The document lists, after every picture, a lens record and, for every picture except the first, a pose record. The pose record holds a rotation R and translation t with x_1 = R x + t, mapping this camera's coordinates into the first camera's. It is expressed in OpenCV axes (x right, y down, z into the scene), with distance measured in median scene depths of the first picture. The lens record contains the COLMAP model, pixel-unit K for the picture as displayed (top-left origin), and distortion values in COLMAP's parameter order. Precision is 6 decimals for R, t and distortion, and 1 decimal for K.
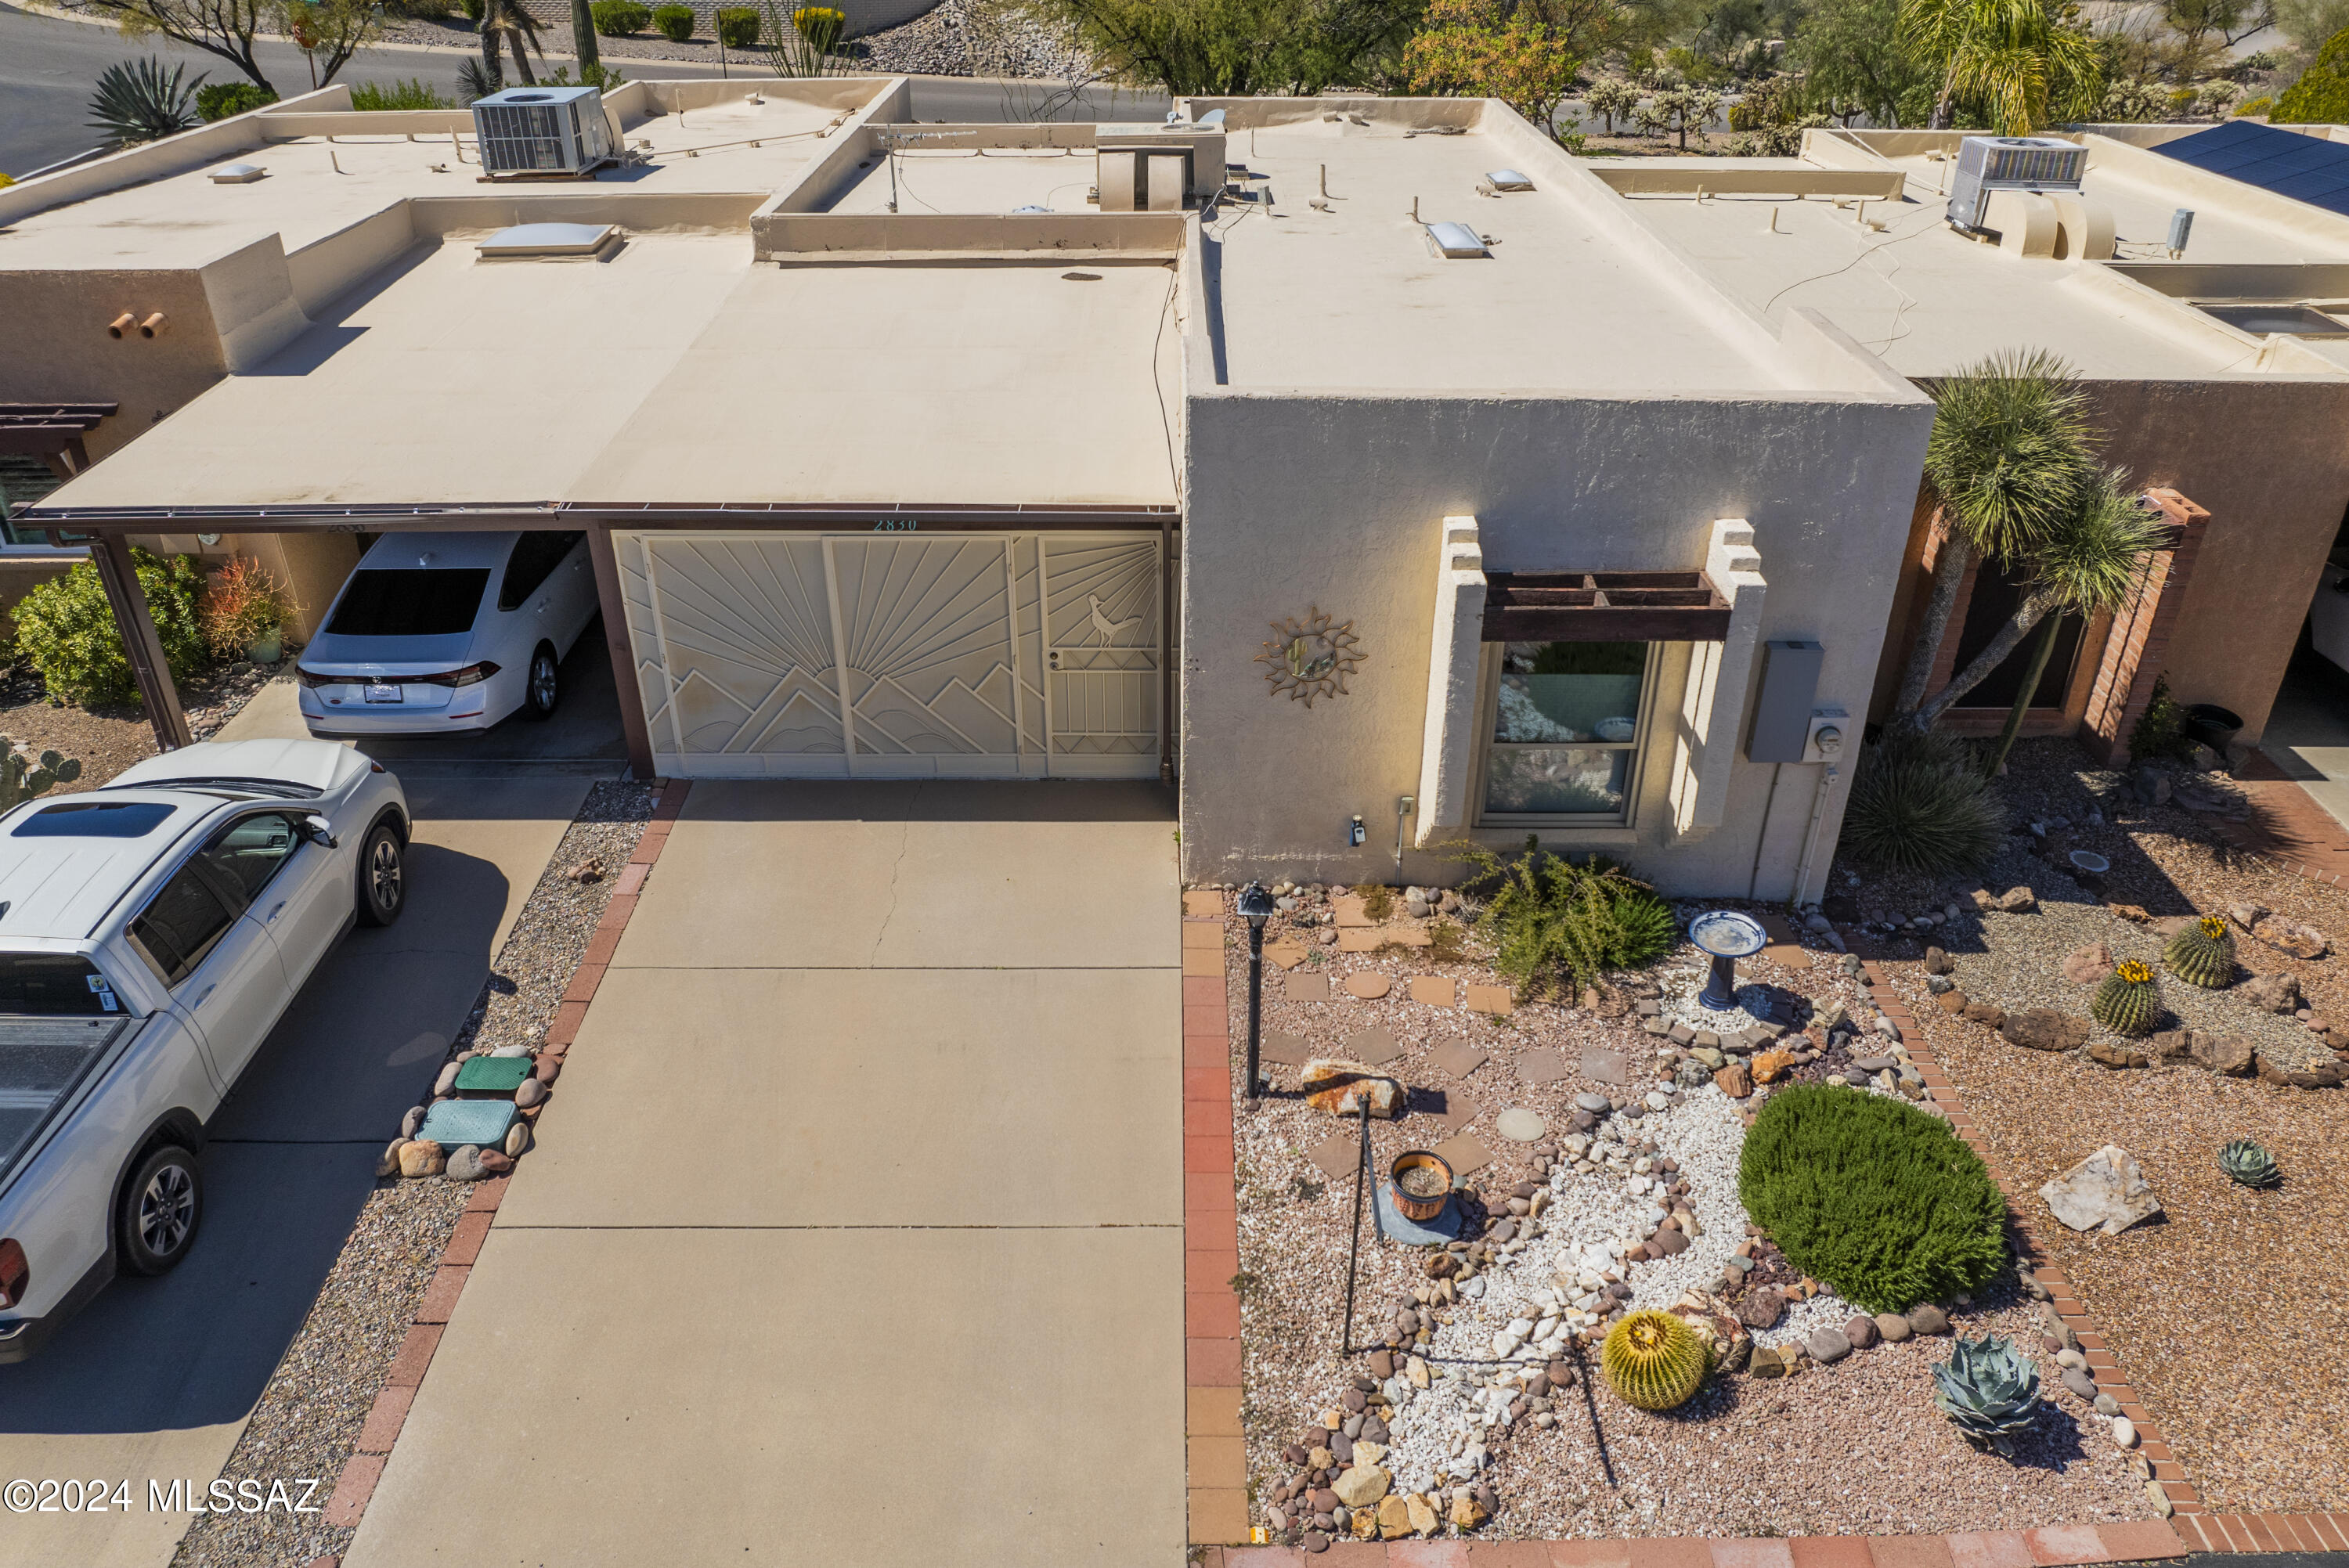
lens RADIAL K [[1672.5, 0, 1169.1], [0, 1672.5, 778.8], [0, 0, 1]] dist [-0.057298, 0.027666]
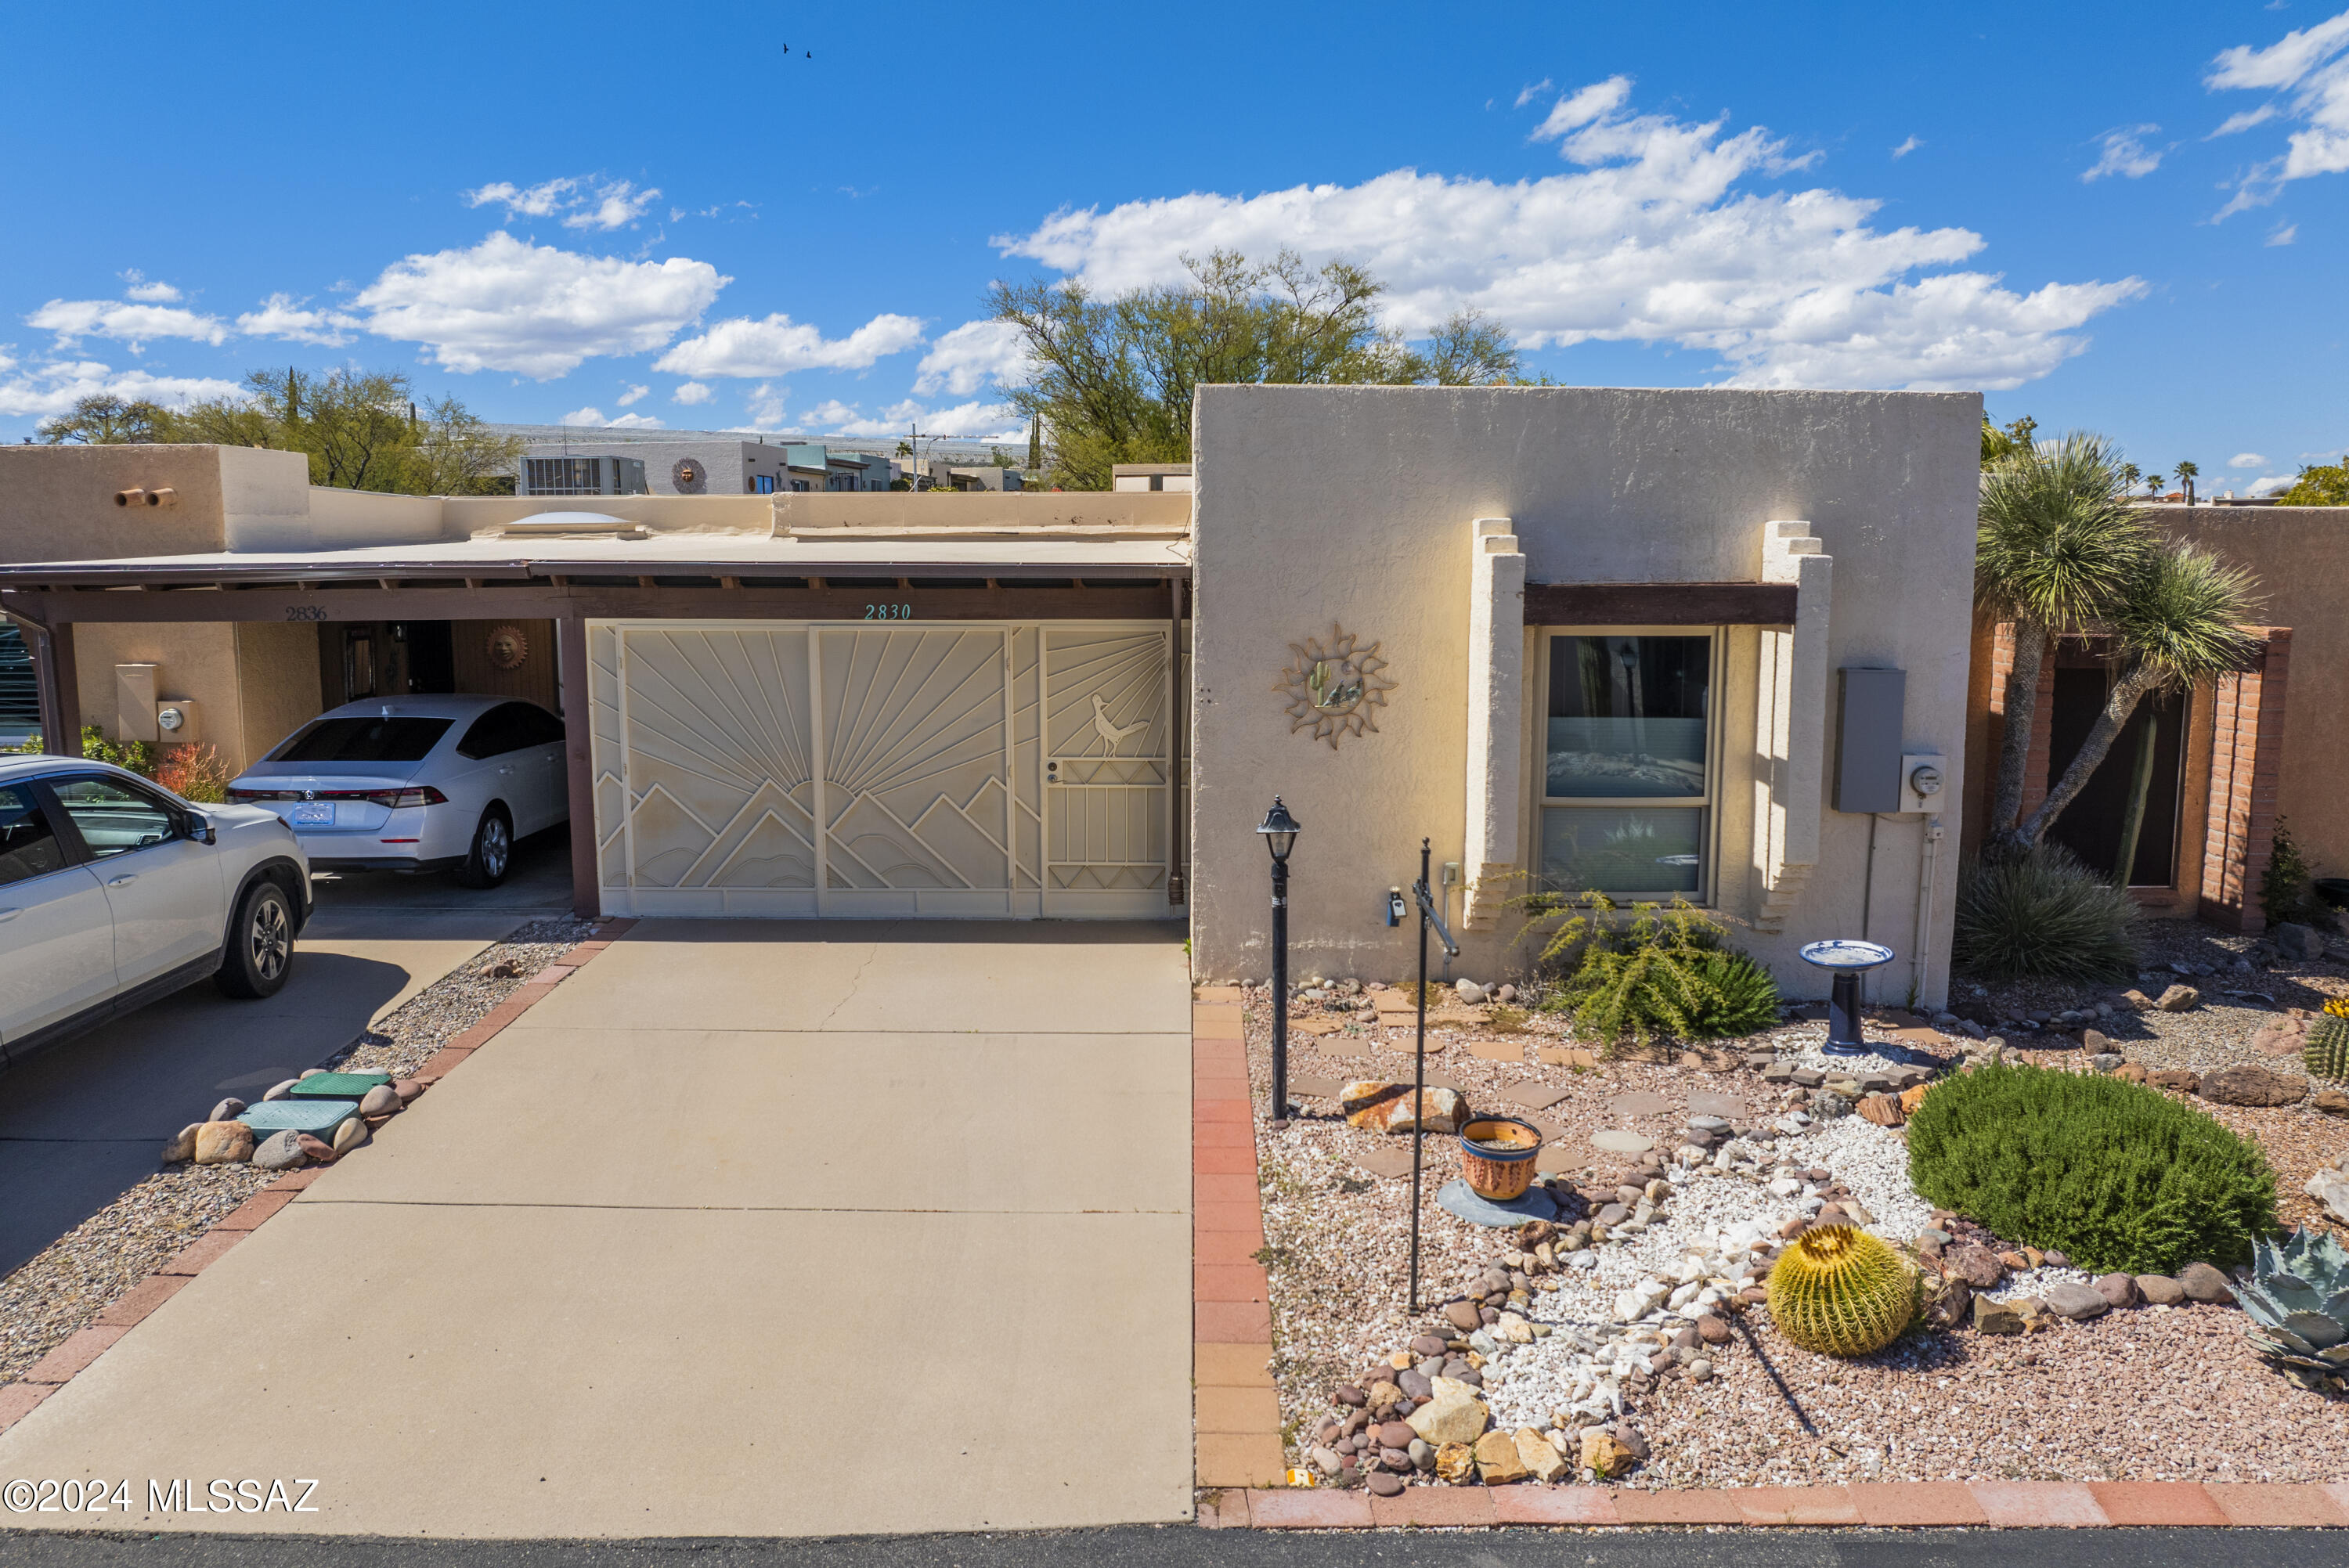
lens RADIAL K [[1672.5, 0, 1169.7], [0, 1672.5, 782.9], [0, 0, 1]] dist [-0.057298, 0.027666]
pose [[0.999933, 0.002104, -0.011408, 0.005792], [-0.006353, 0.922157, -0.386764, 0.323862], [0.009706, 0.386810, 0.922108, 0.187607]]
